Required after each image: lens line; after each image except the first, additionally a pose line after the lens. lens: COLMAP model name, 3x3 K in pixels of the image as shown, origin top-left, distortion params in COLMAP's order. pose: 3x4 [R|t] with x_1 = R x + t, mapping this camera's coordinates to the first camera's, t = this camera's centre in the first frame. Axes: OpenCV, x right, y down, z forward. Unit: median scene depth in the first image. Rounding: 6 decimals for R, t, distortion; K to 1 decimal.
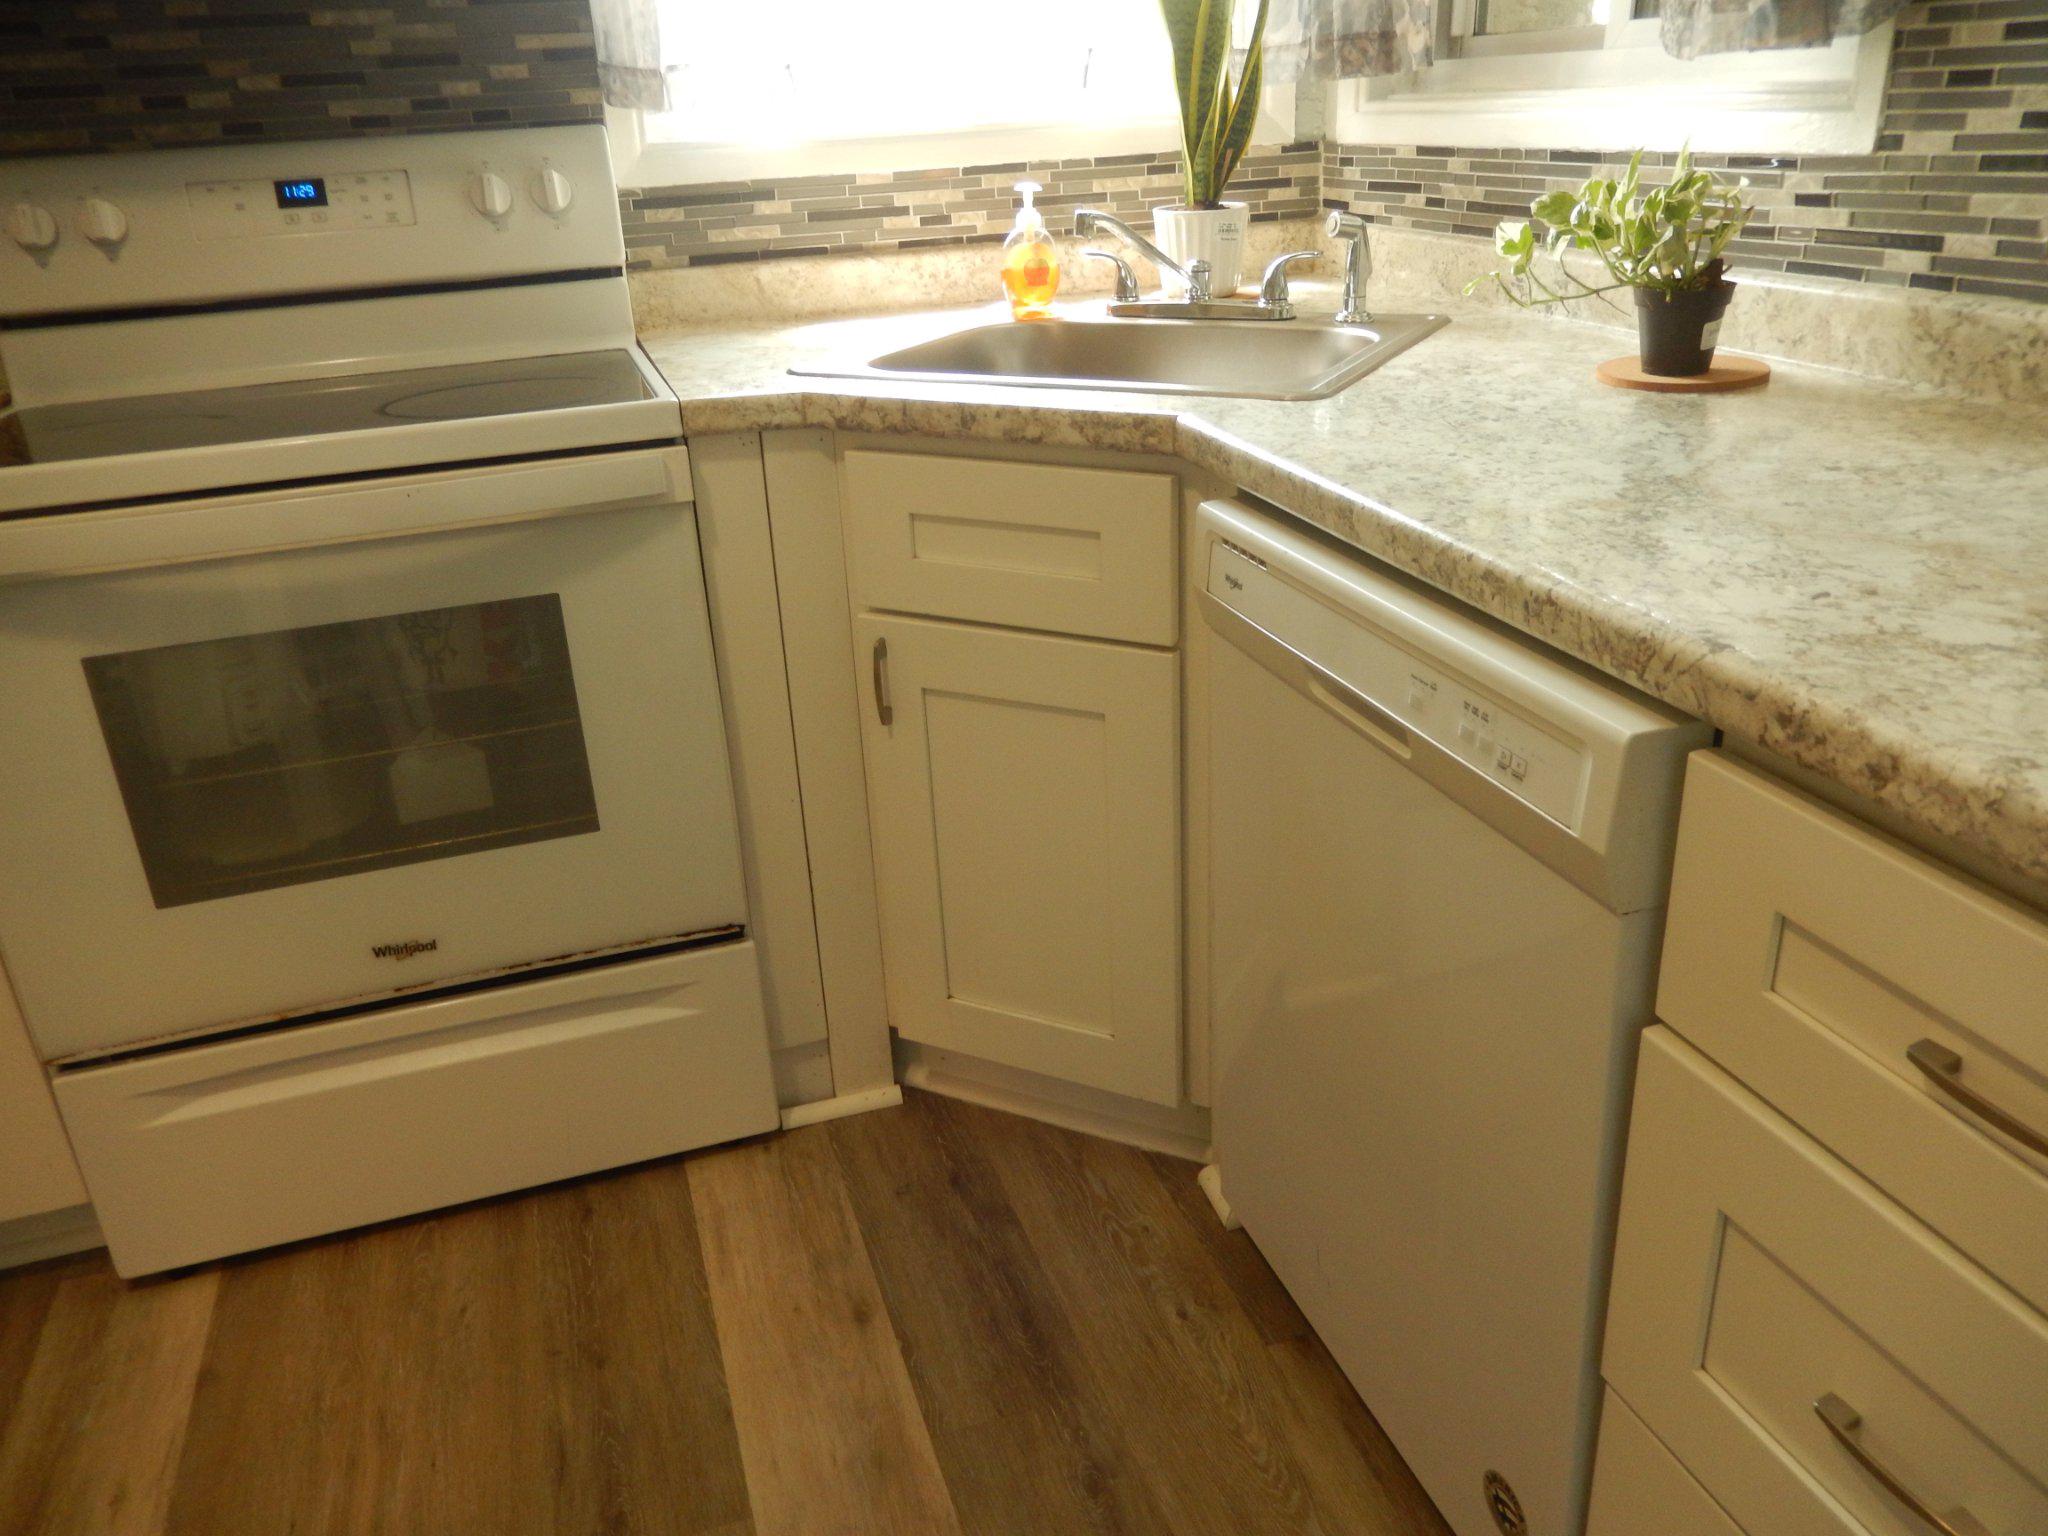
lens RADIAL K [[1504.9, 0, 1024.1], [0, 1504.9, 761.3], [0, 0, 1]] dist [-0.030125, 0.025529]
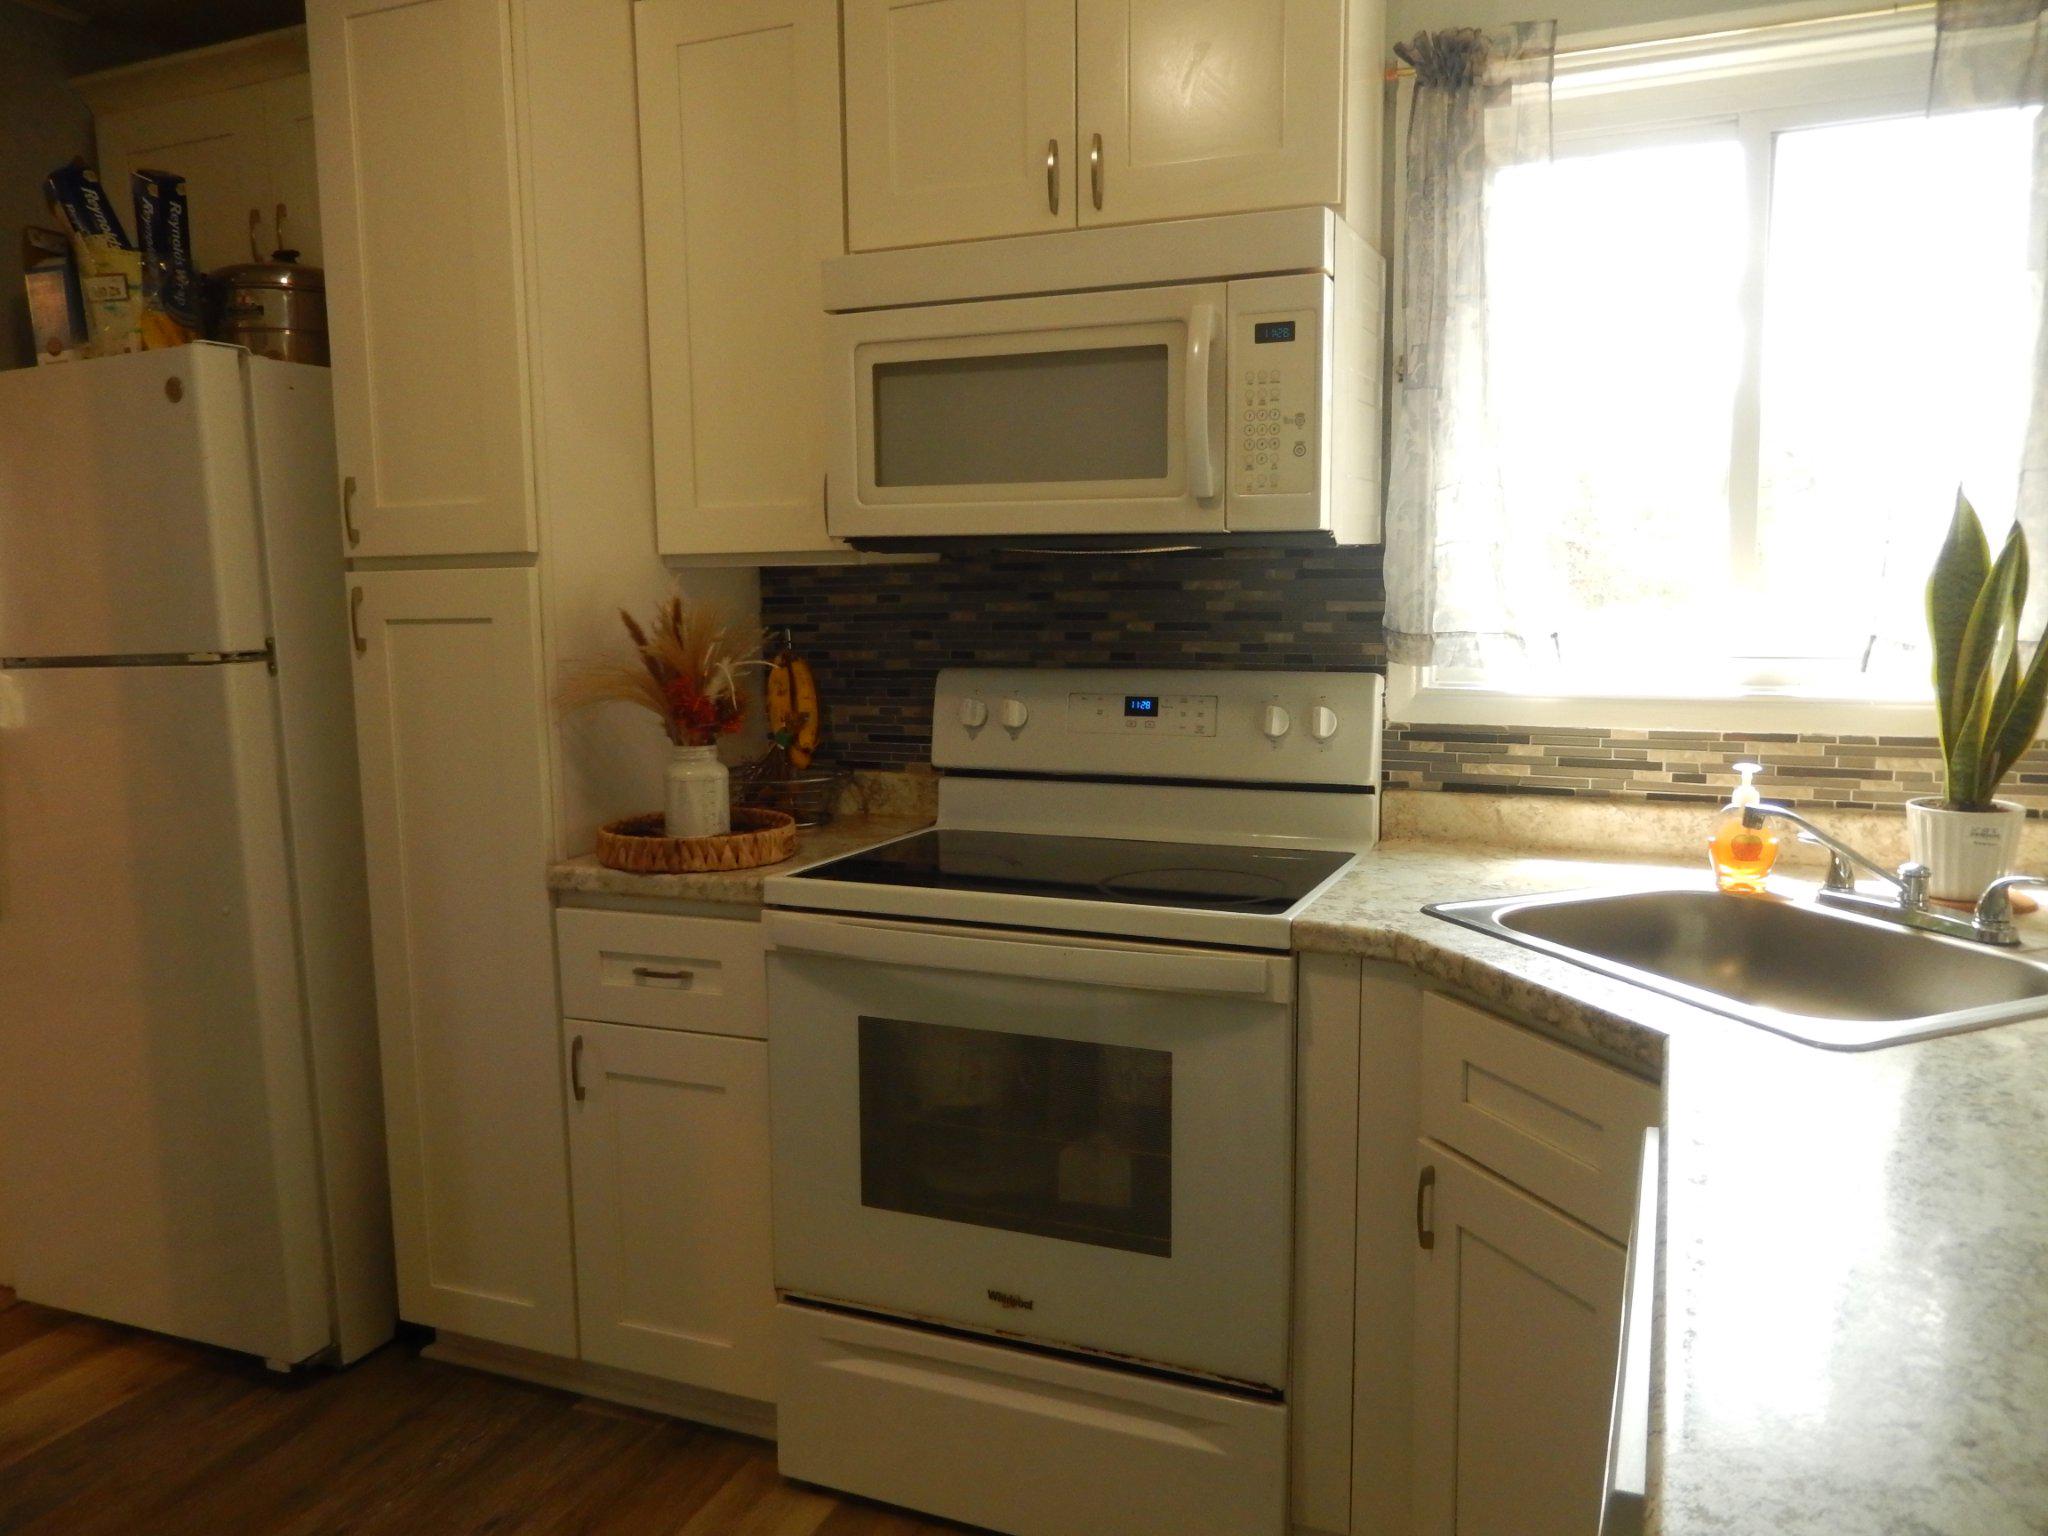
lens RADIAL K [[1504.9, 0, 1019.2], [0, 1504.9, 770.0], [0, 0, 1]] dist [-0.030125, 0.025529]
pose [[0.752040, 0.124413, -0.647269, 0.303358], [-0.288865, 0.944902, -0.154001, -0.089167], [0.592446, 0.302789, 0.746543, -0.044623]]
